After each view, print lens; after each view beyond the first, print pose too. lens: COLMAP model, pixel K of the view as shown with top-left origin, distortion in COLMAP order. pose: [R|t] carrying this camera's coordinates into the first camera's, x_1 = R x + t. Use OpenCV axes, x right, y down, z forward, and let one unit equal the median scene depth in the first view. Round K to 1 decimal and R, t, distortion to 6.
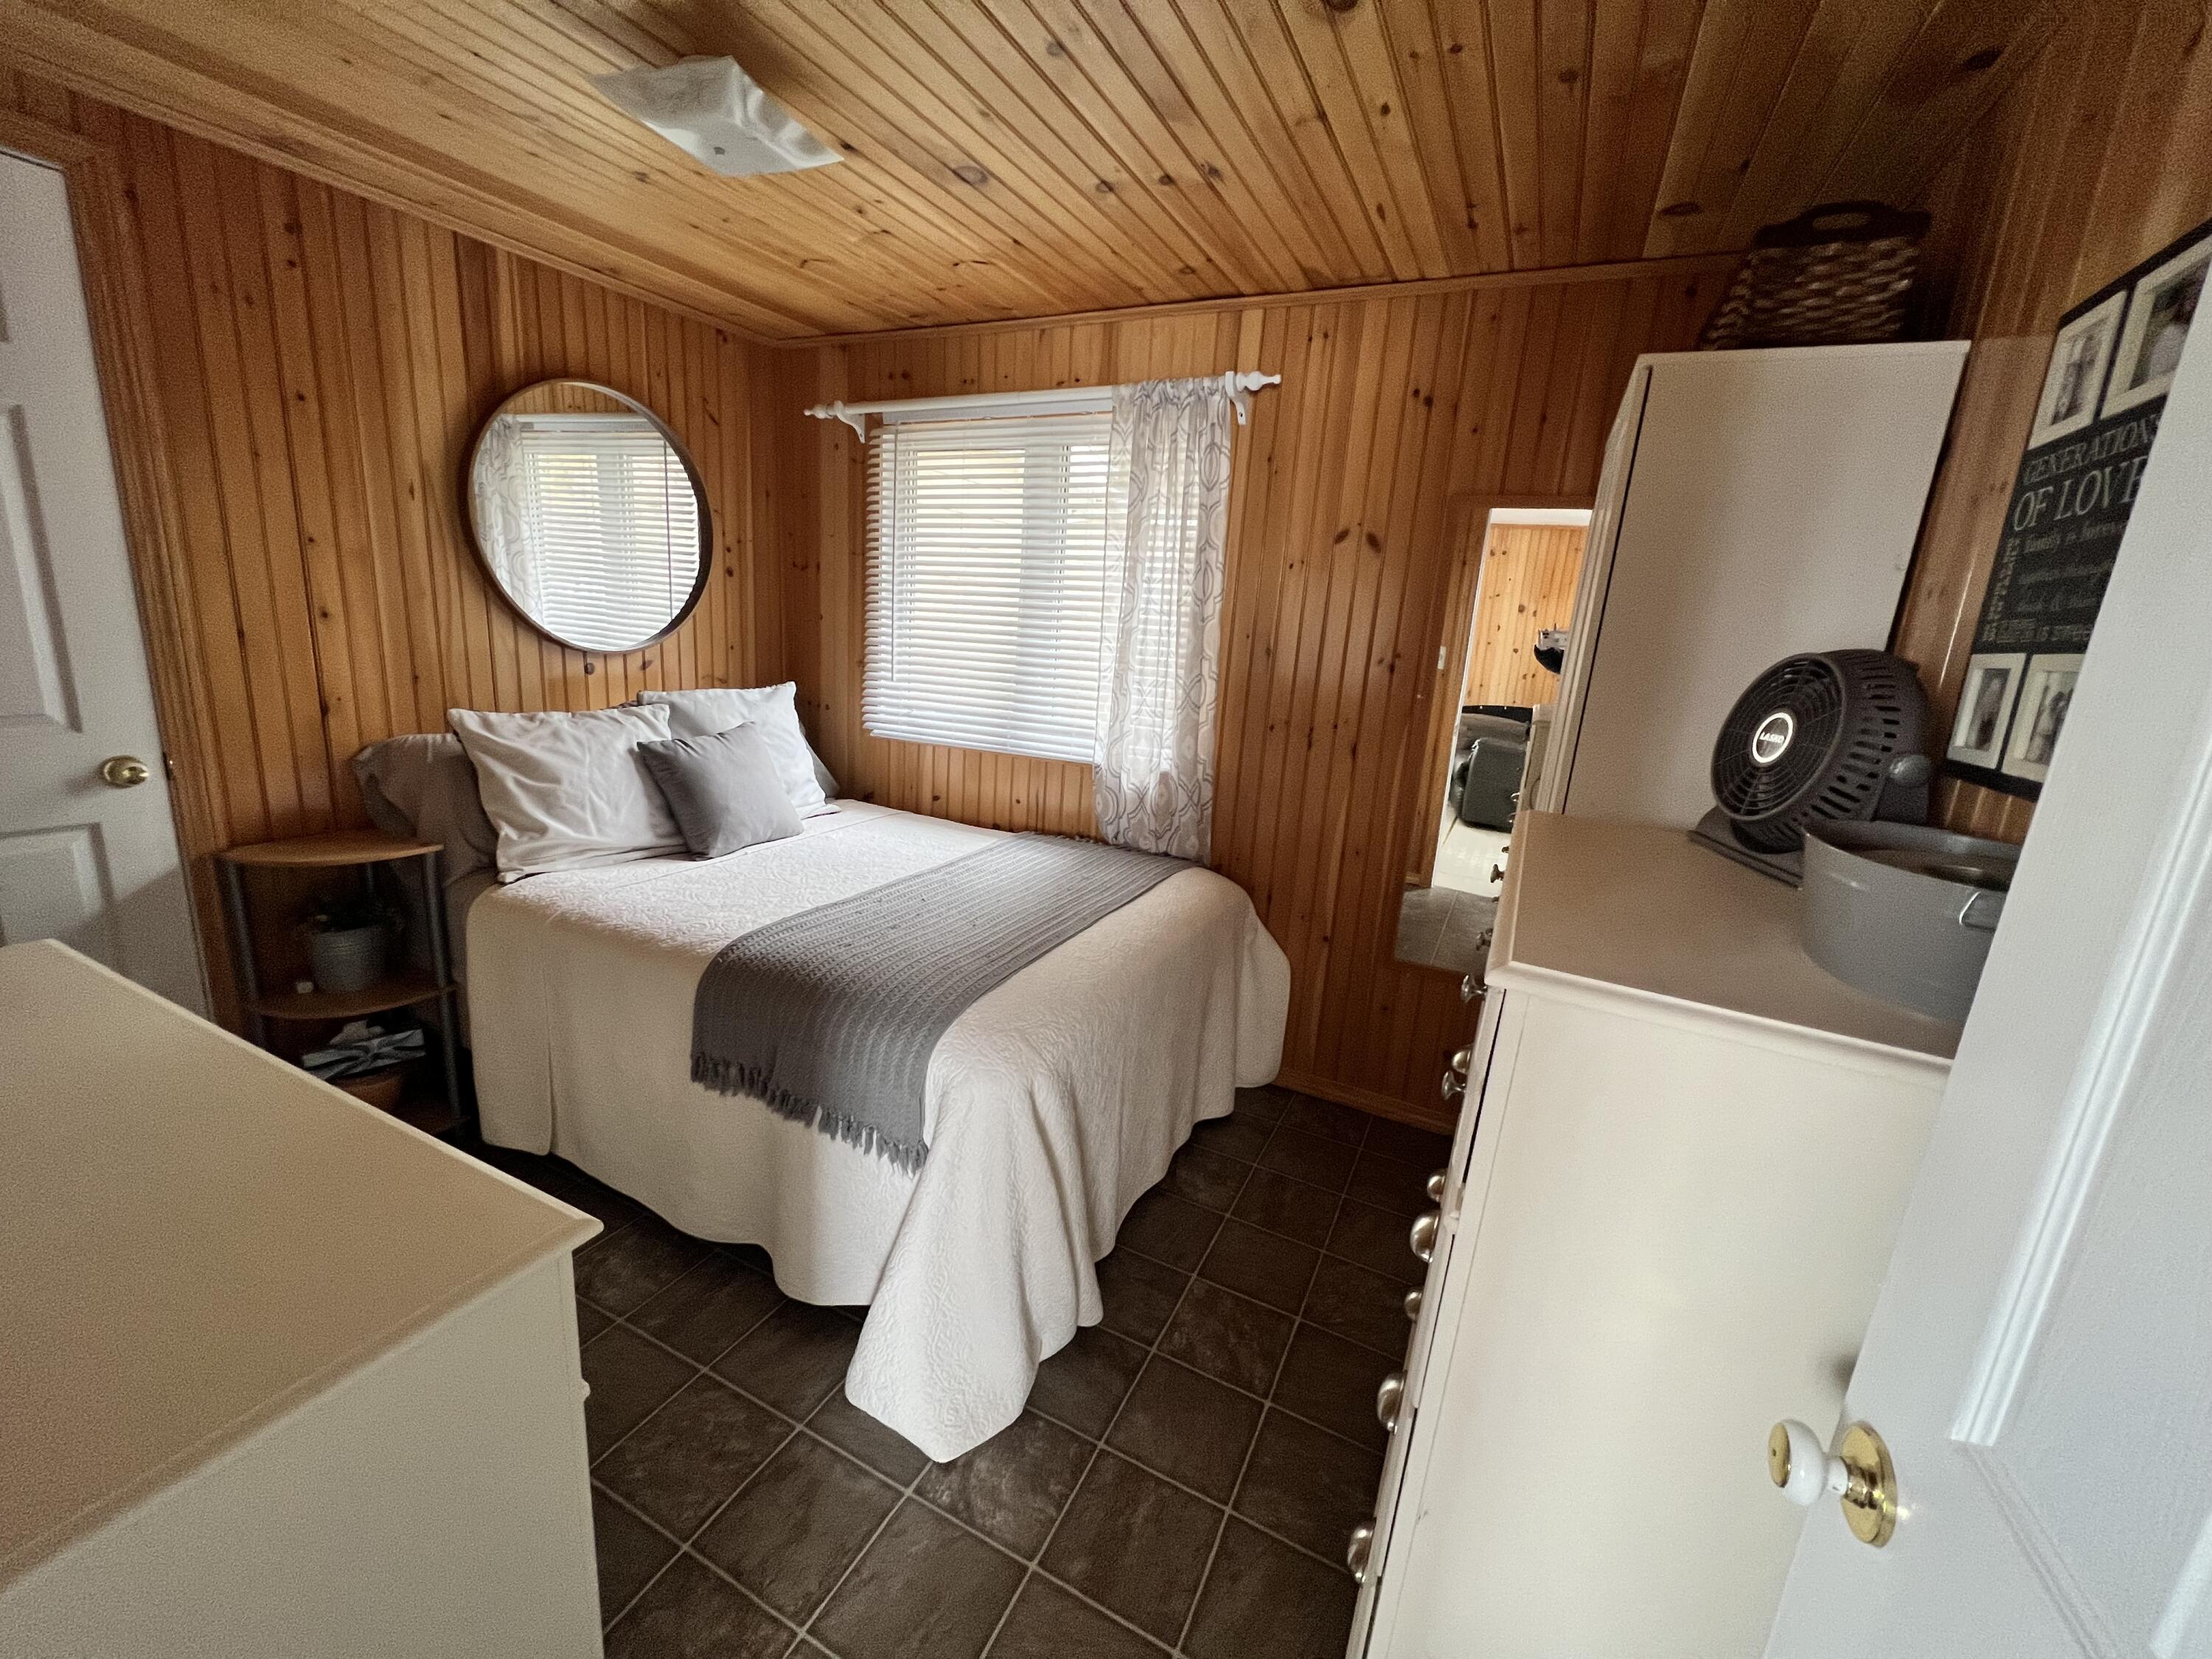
lens RADIAL K [[883.7, 0, 1107.2], [0, 883.7, 824.6], [0, 0, 1]] dist [-0.000062, -0.000249]
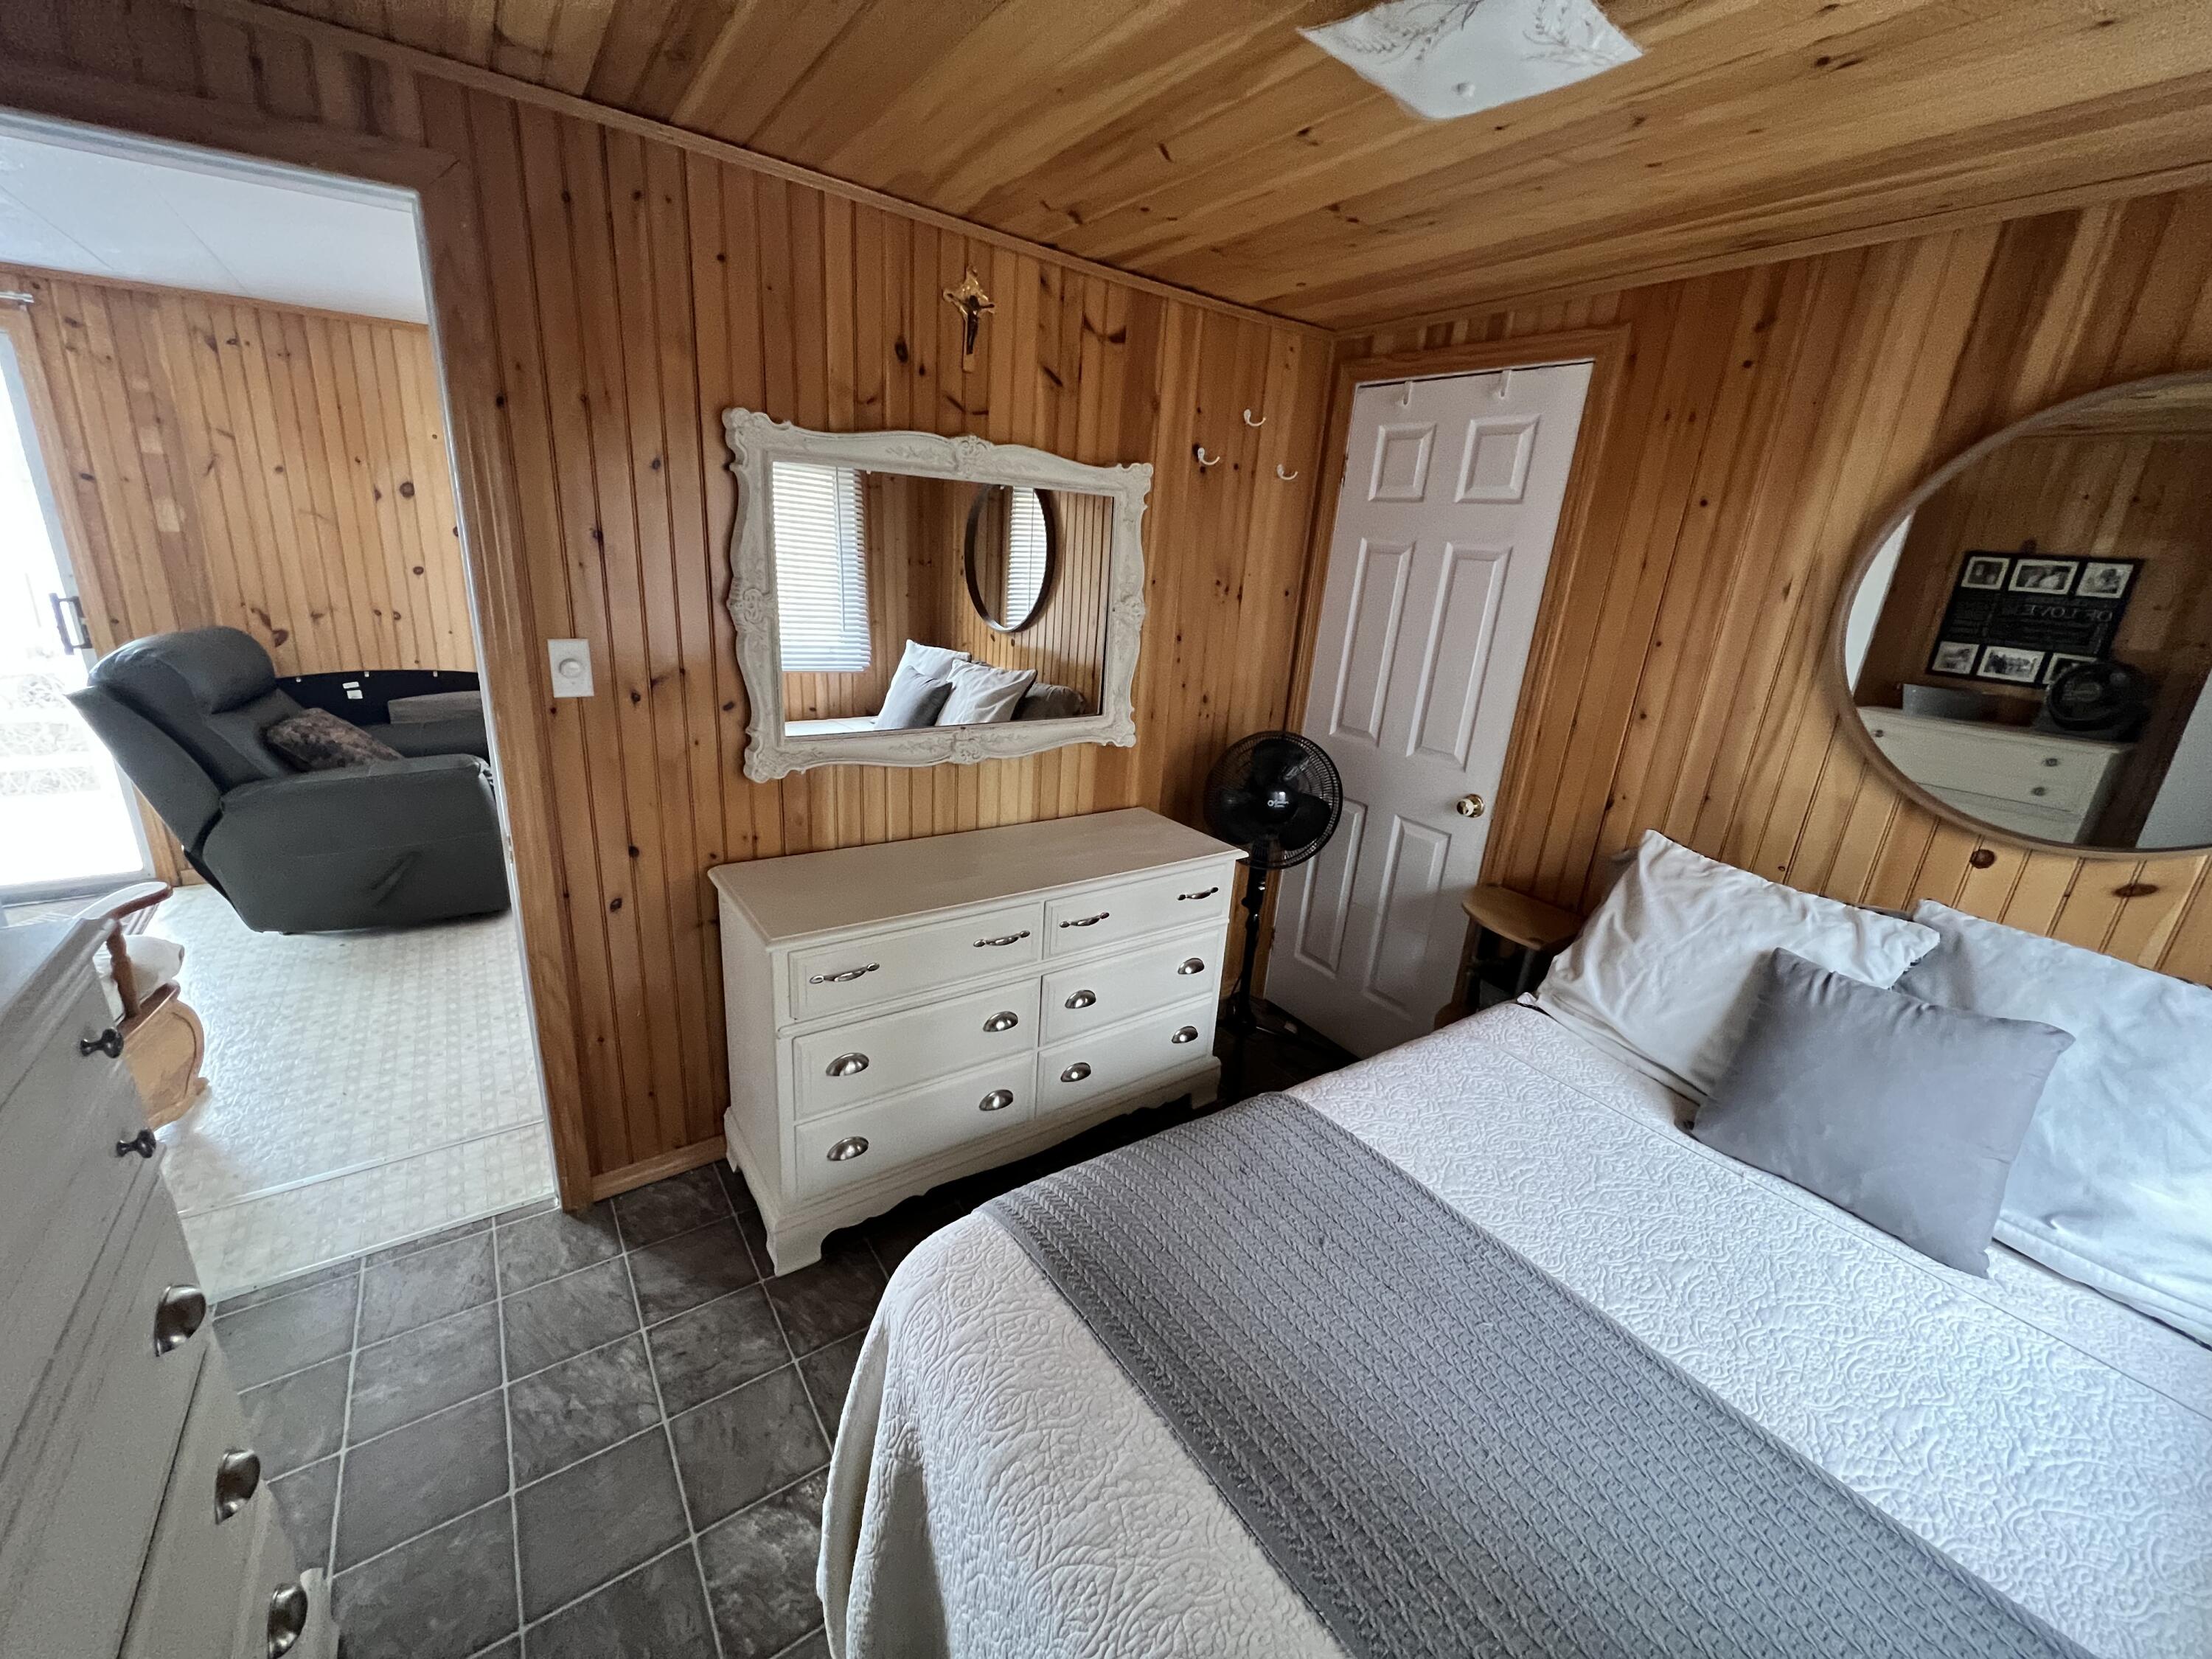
lens RADIAL K [[883.7, 0, 1116.0], [0, 883.7, 824.2], [0, 0, 1]] dist [-0.000062, -0.000249]
pose [[-0.470684, 0.175416, -0.864688, 0.298446], [-0.299096, 0.890284, 0.343418, -0.305832], [0.830059, 0.420266, -0.366576, 0.958382]]
